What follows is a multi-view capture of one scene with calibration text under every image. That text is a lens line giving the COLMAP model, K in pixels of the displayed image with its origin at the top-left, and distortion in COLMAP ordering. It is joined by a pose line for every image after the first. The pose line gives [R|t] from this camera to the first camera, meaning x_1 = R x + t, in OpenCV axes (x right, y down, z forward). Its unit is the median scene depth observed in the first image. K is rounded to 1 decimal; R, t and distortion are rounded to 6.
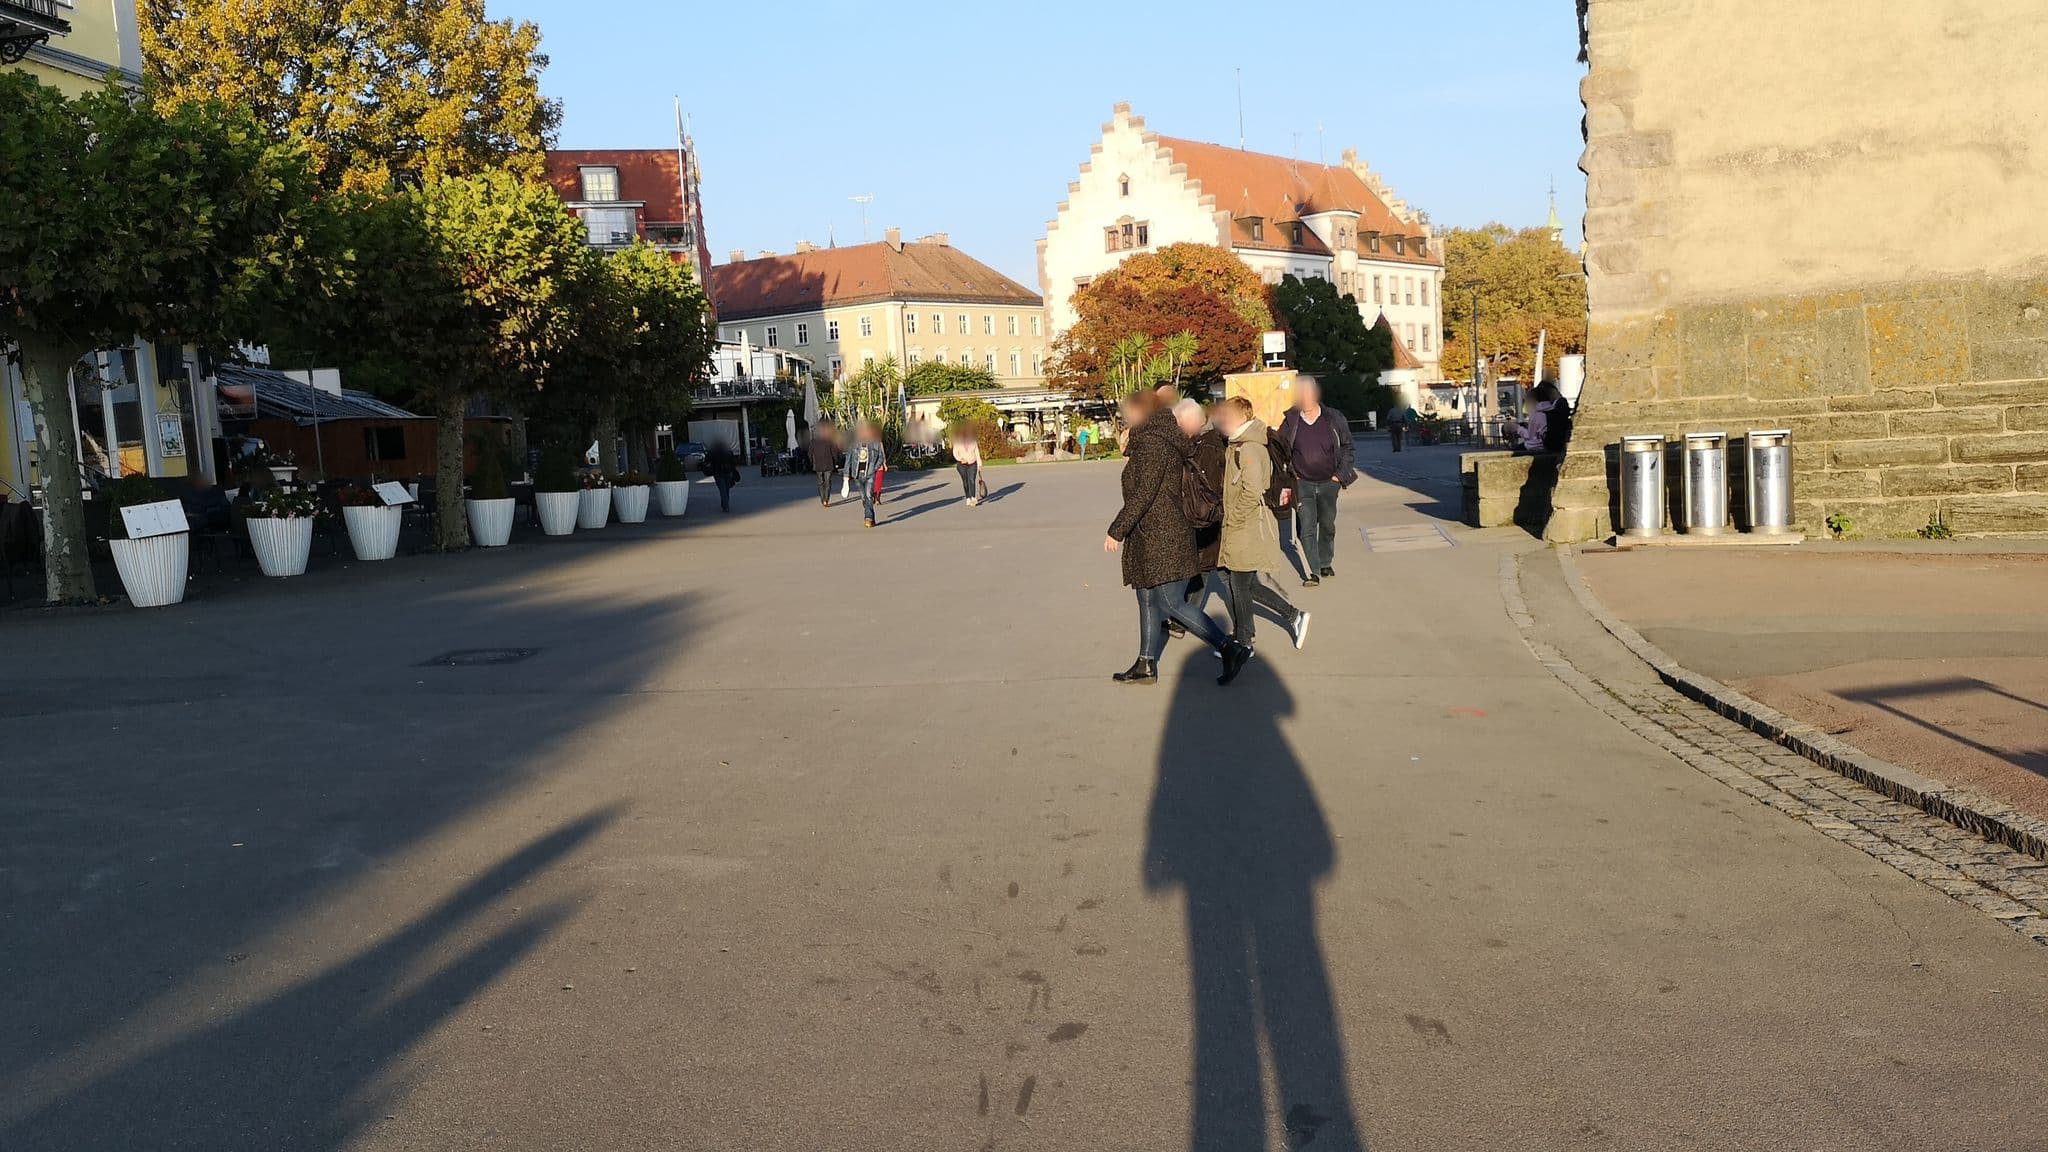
lens RADIAL K [[1664.6, 0, 1024.0], [0, 1664.6, 576.0], [0, 0, 1]] dist [0.047896, -0.000078]
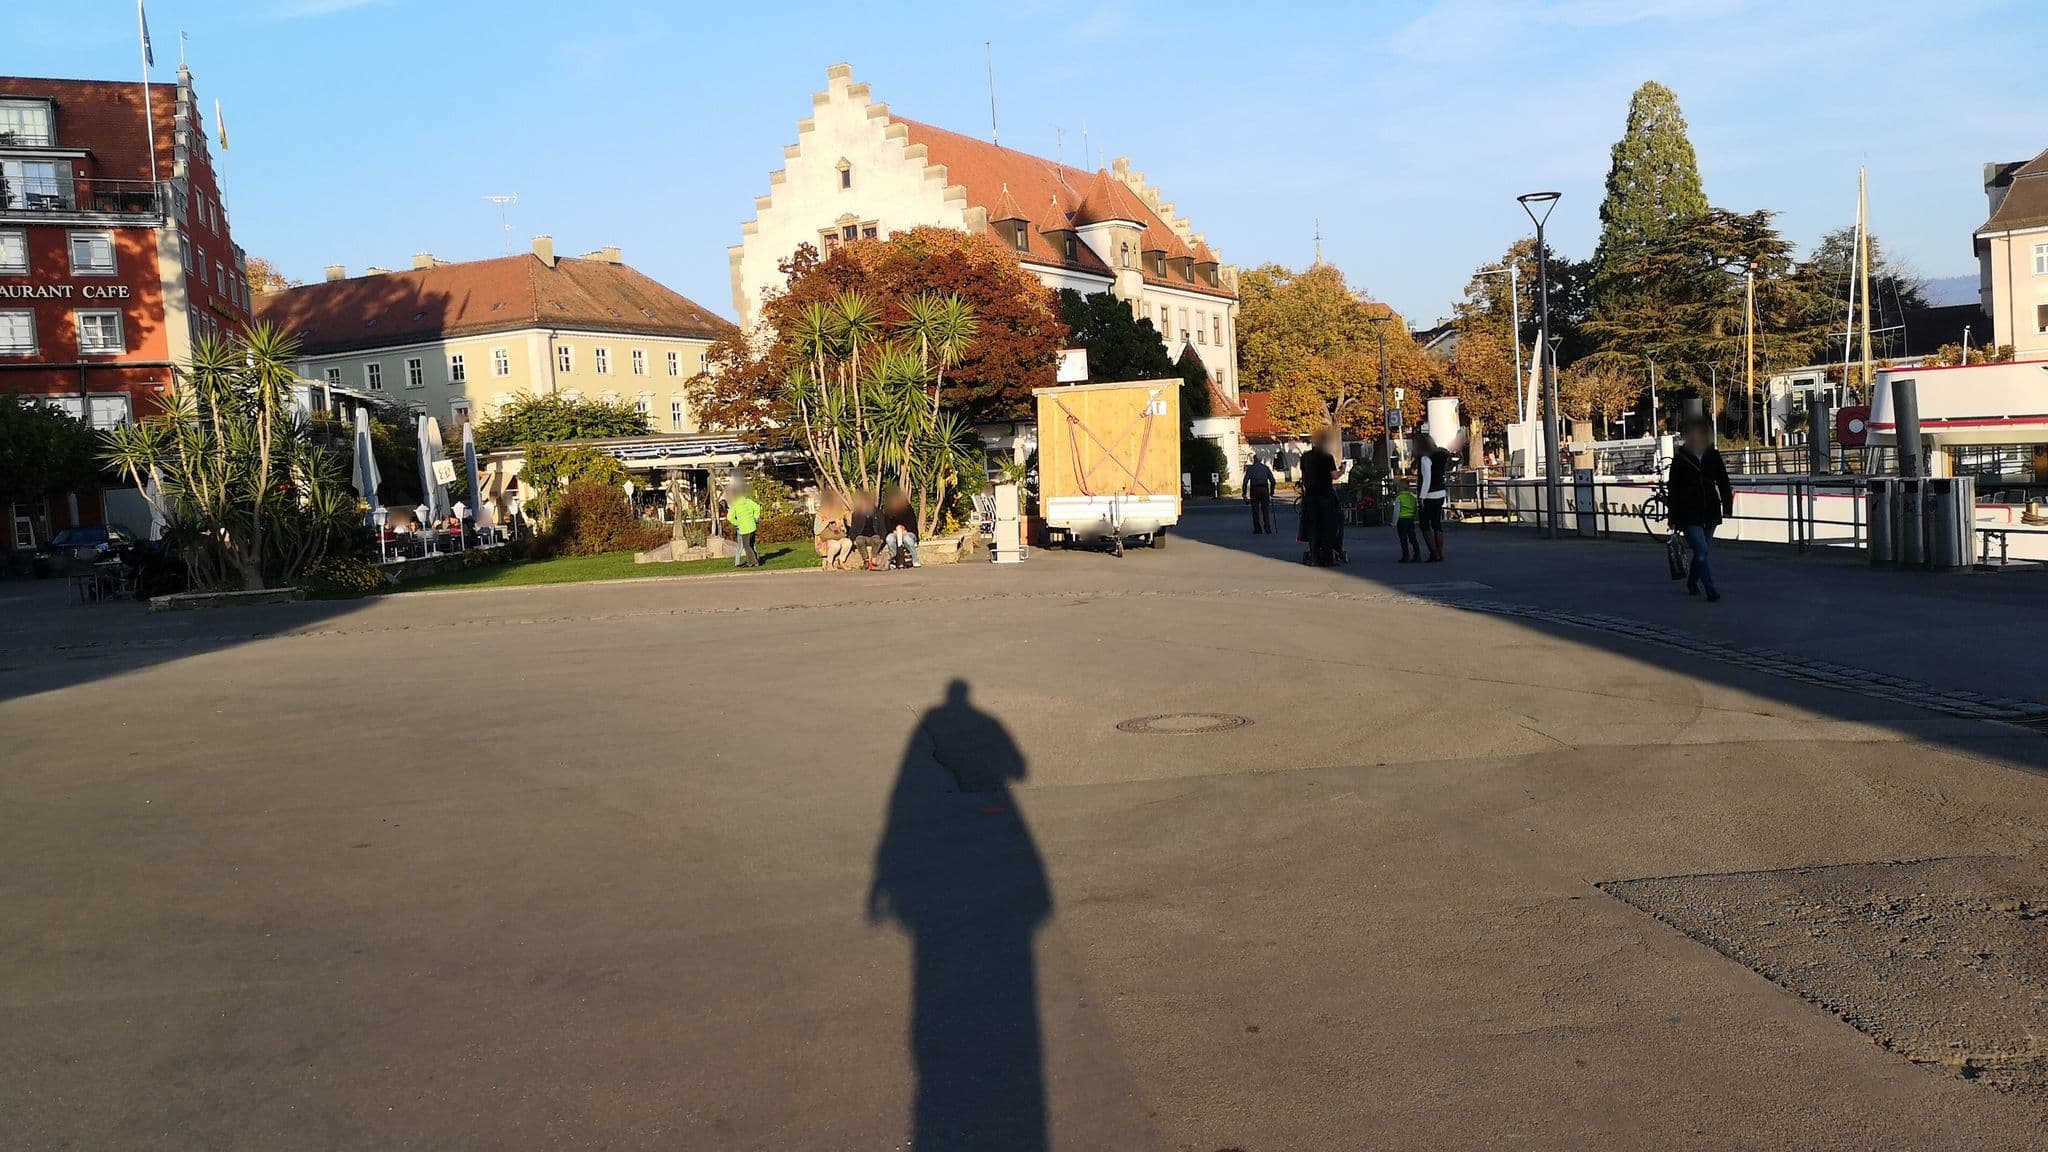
lens RADIAL K [[1680.9, 0, 1024.0], [0, 1680.9, 576.0], [0, 0, 1]] dist [0.124577, -0.192843]
pose [[0.987802, -0.012351, 0.155223, 0.019028], [0.018686, 0.999048, -0.039416, -0.021777], [-0.154589, 0.041836, 0.987093, 0.240449]]
